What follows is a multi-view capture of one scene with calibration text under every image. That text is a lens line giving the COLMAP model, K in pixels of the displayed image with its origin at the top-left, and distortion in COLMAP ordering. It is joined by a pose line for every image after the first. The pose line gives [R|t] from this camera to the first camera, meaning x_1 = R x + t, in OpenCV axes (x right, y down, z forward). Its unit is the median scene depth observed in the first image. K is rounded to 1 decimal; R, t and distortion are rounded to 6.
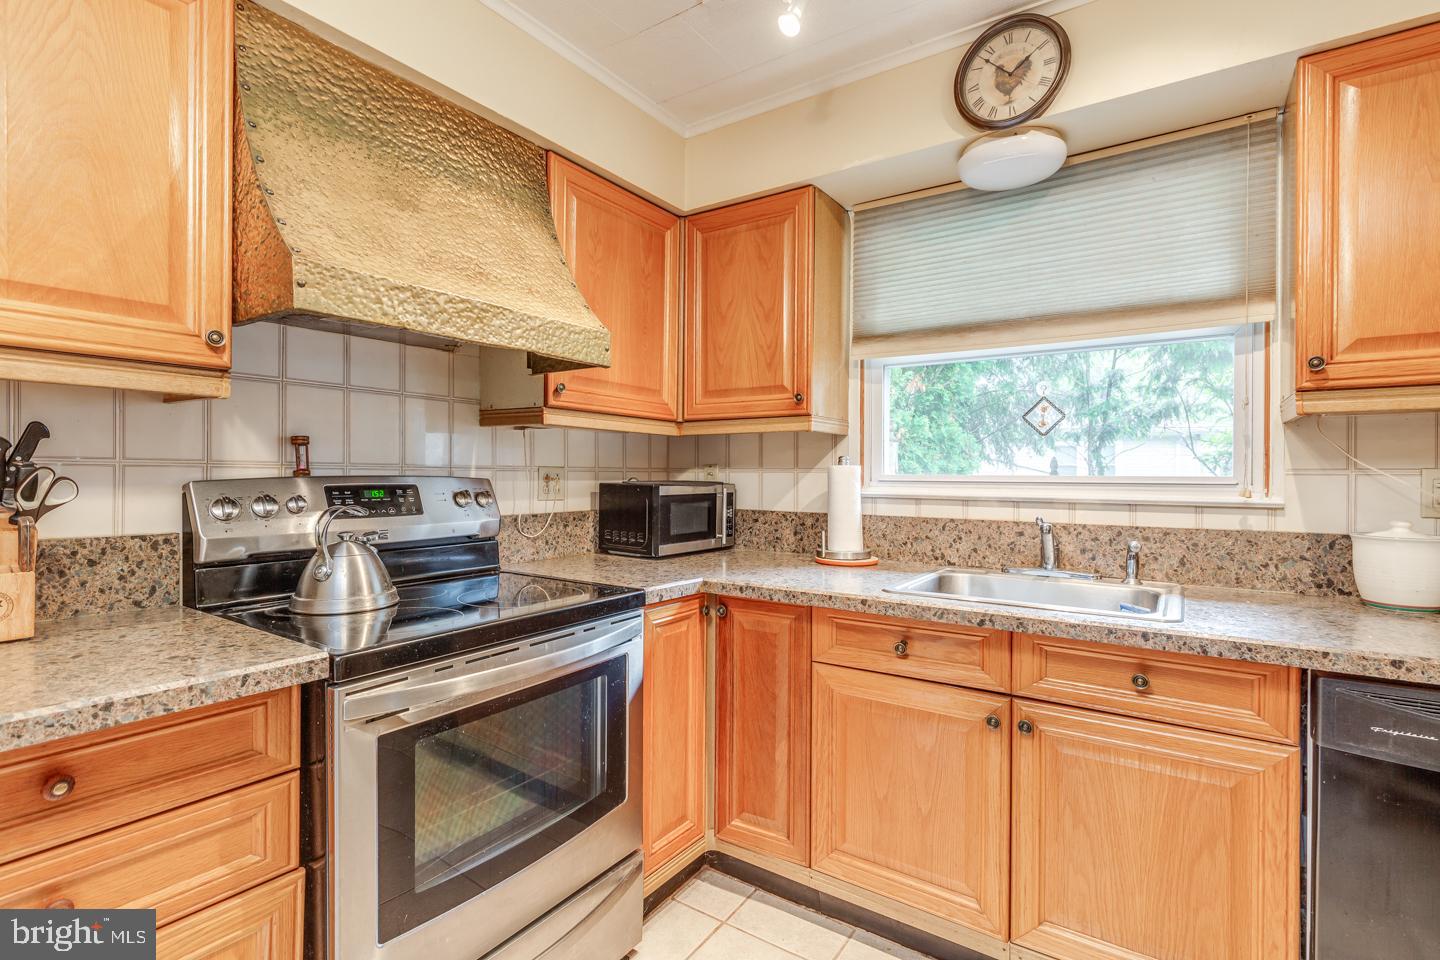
lens RADIAL K [[680.0, 0, 724.5], [0, 680.0, 477.4], [0, 0, 1]] dist [0.001259, -0.001695]
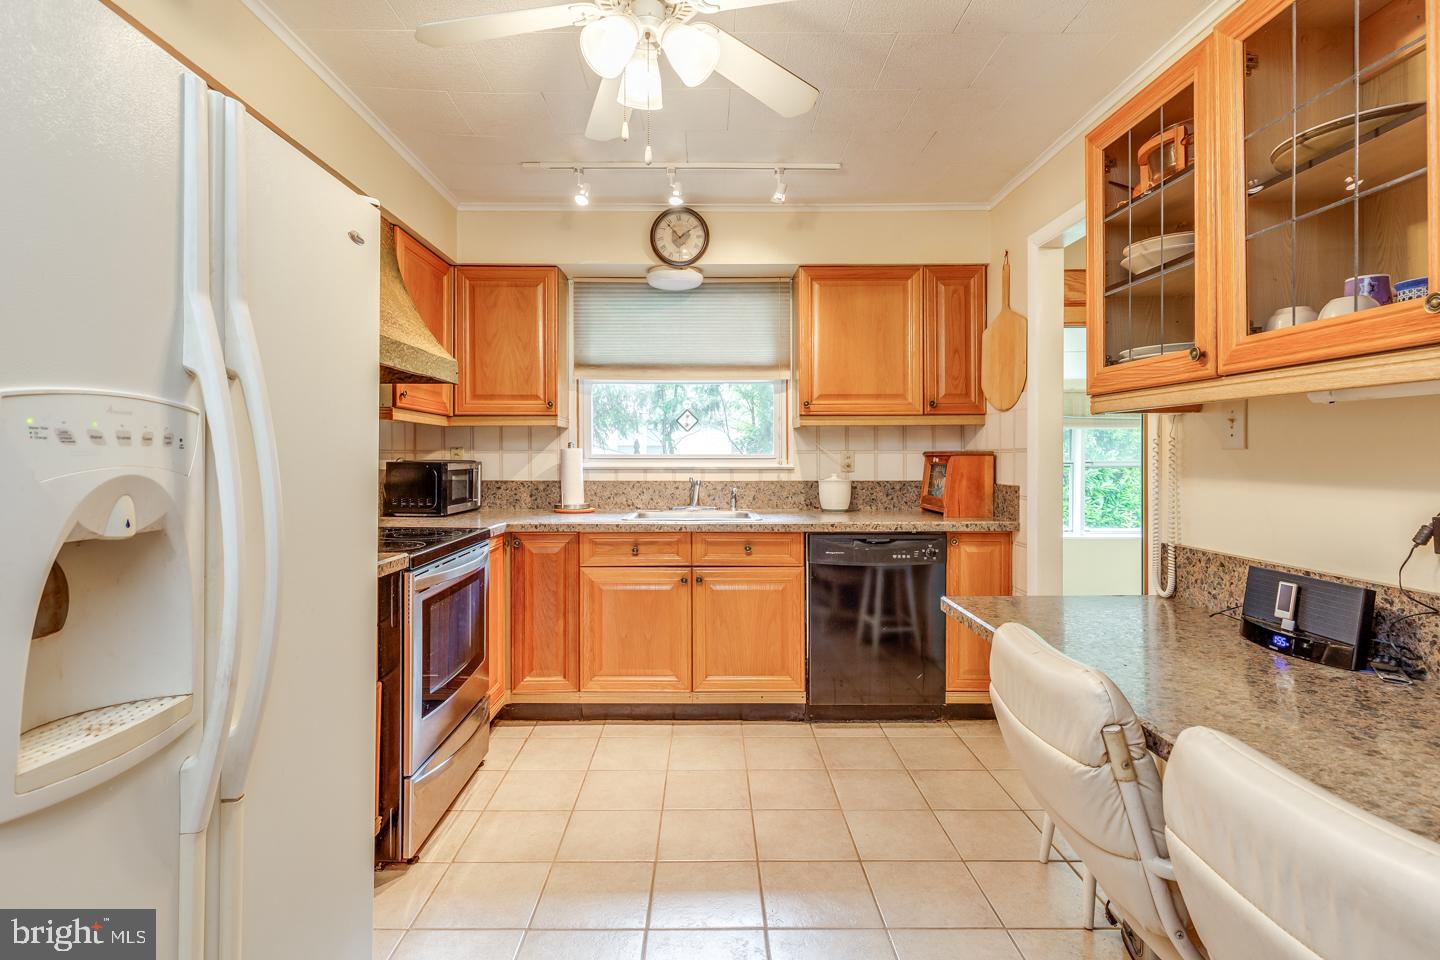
lens RADIAL K [[703.7, 0, 725.8], [0, 703.7, 449.2], [0, 0, 1]] dist [0.000593, -0.000063]
pose [[0.812740, -0.001468, 0.582625, -0.543944], [0.007928, 0.999932, -0.008540, 0.000391], [-0.582573, 0.011560, 0.812696, -0.569025]]
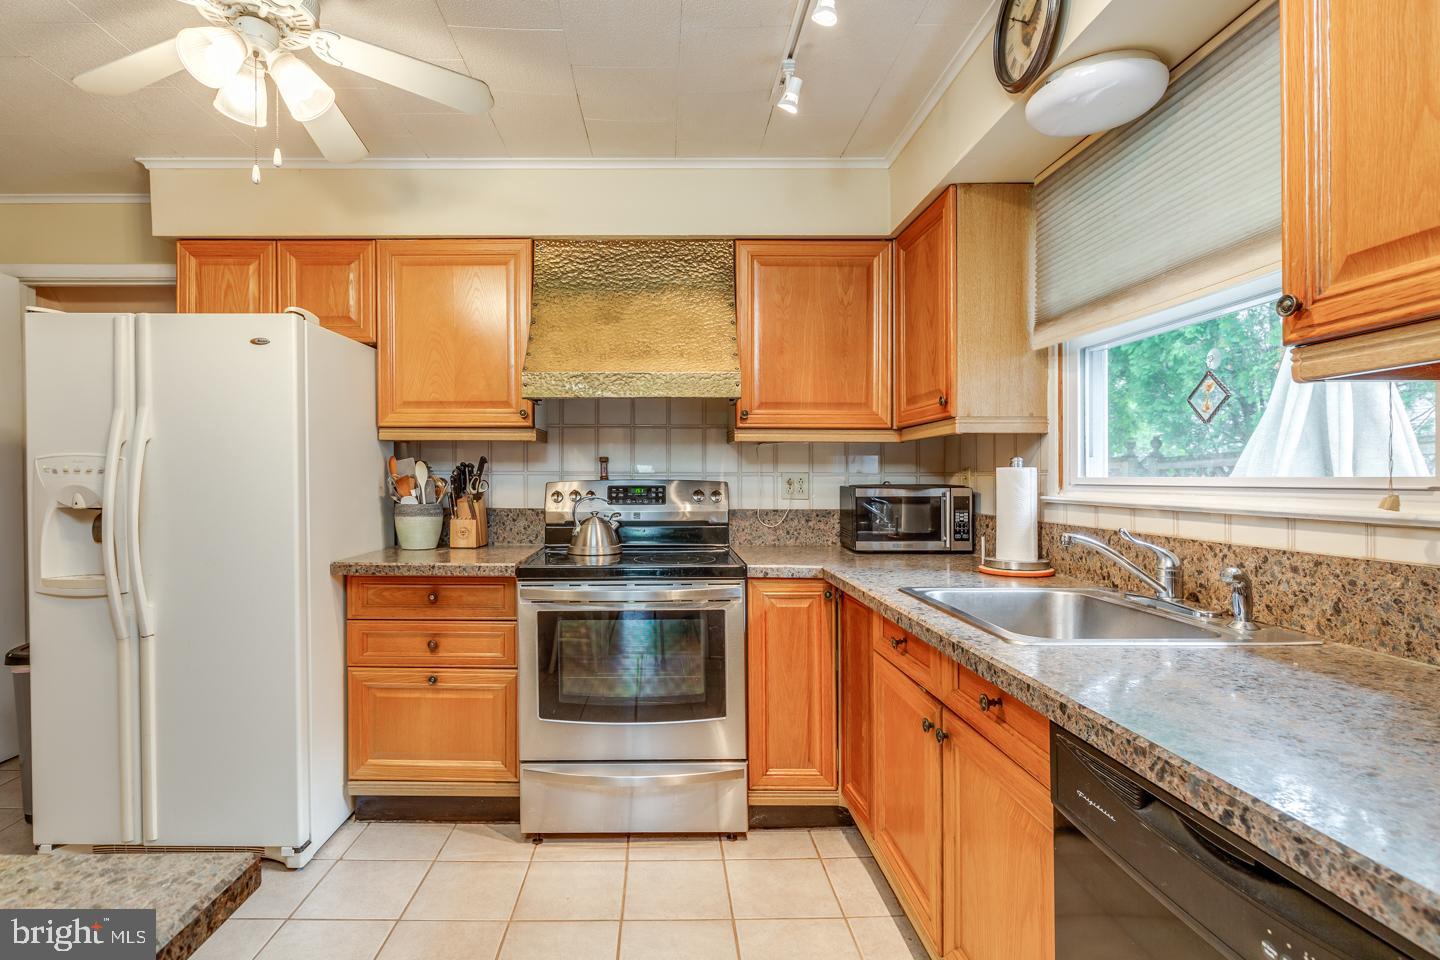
lens RADIAL K [[773.4, 0, 723.1], [0, 773.4, 489.6], [0, 0, 1]] dist [0.003962, 0.000382]
pose [[0.571789, 0.007123, -0.820370, 0.963491], [-0.001292, 0.999969, 0.007782, 0.005682], [0.820400, -0.003390, 0.571780, 0.092438]]
